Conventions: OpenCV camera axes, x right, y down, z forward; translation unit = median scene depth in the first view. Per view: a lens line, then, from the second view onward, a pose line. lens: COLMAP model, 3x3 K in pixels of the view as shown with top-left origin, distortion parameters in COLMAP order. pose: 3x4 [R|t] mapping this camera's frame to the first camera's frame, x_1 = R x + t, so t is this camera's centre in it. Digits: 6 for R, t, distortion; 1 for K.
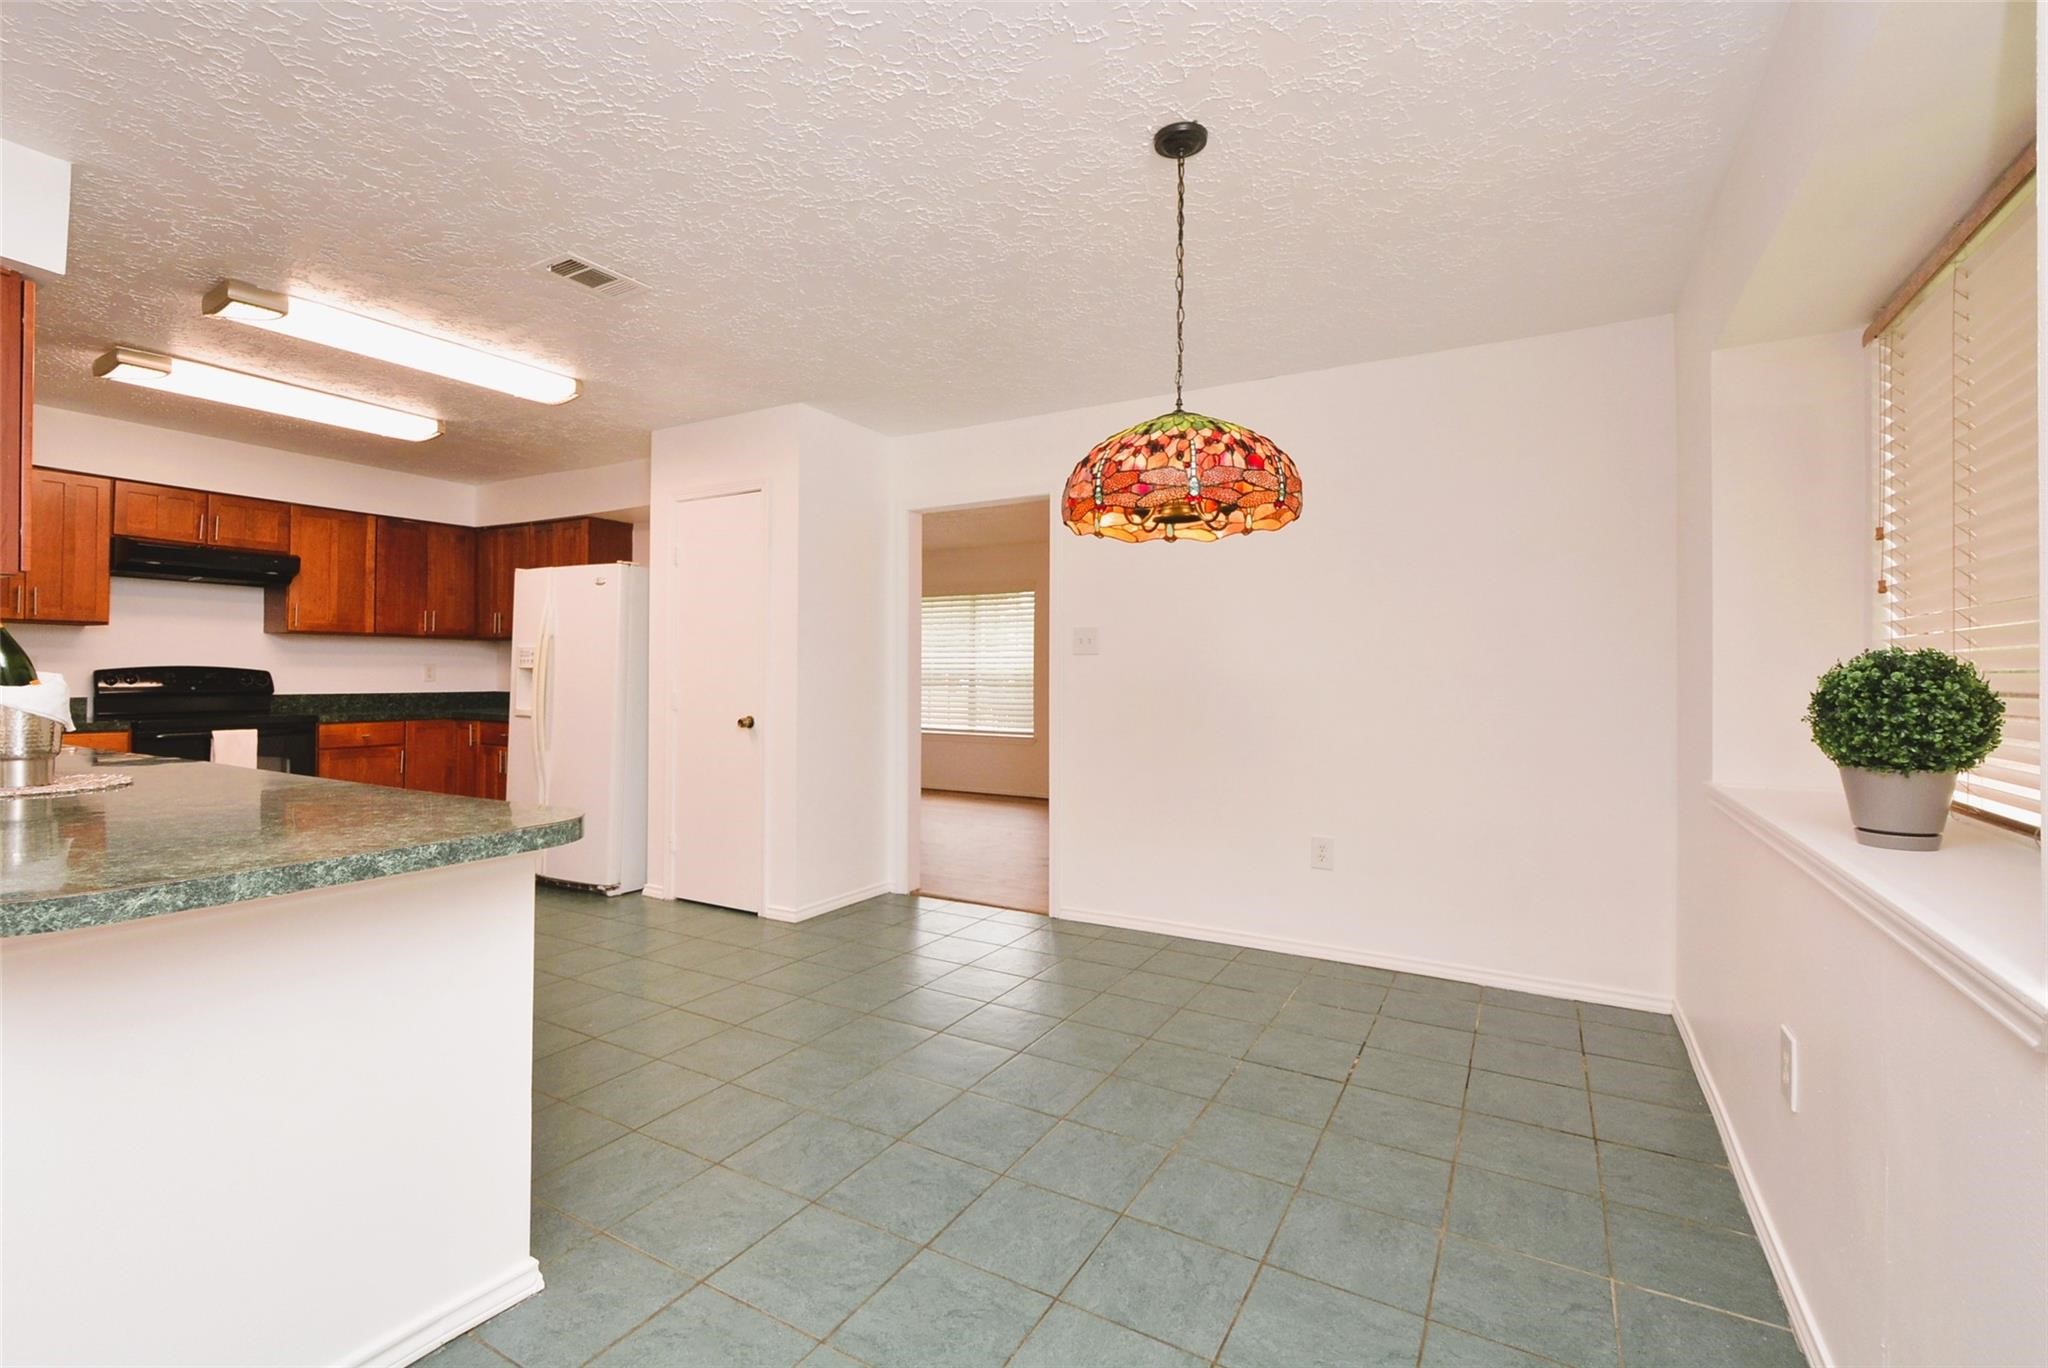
lens RADIAL K [[915.4, 0, 1019.9], [0, 915.4, 665.3], [0, 0, 1]] dist [0.007460, -0.006566]
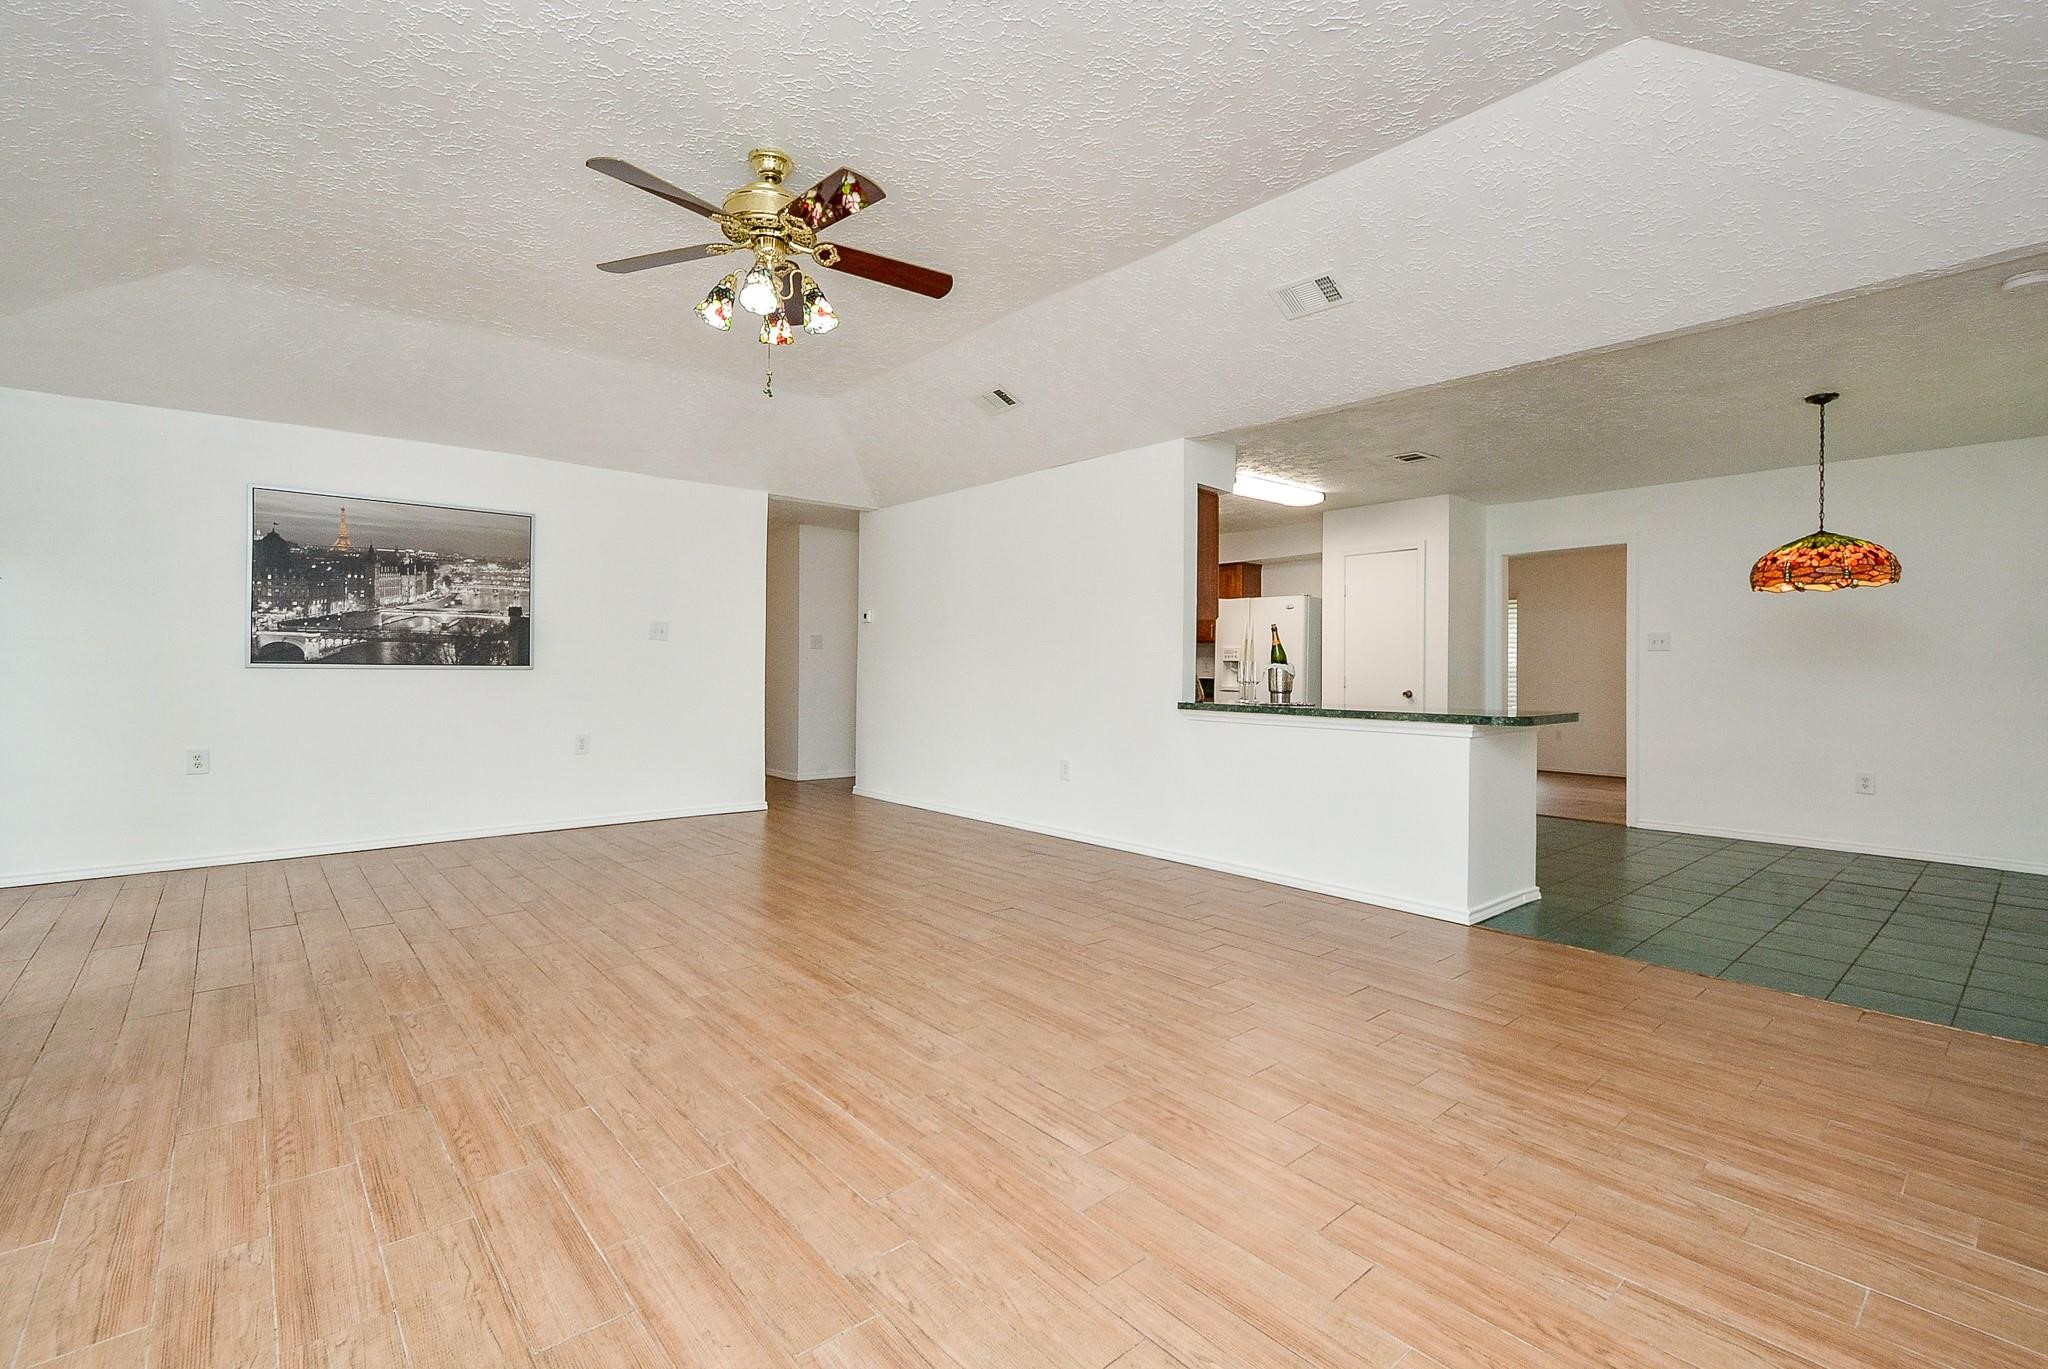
lens RADIAL K [[915.4, 0, 1011.6], [0, 915.4, 664.5], [0, 0, 1]] dist [0.007460, -0.006566]
pose [[0.942389, 0.003489, -0.334500, -0.919895], [-0.003462, 0.999994, 0.000677, 0.026550], [0.334500, 0.000520, 0.942396, -1.669536]]
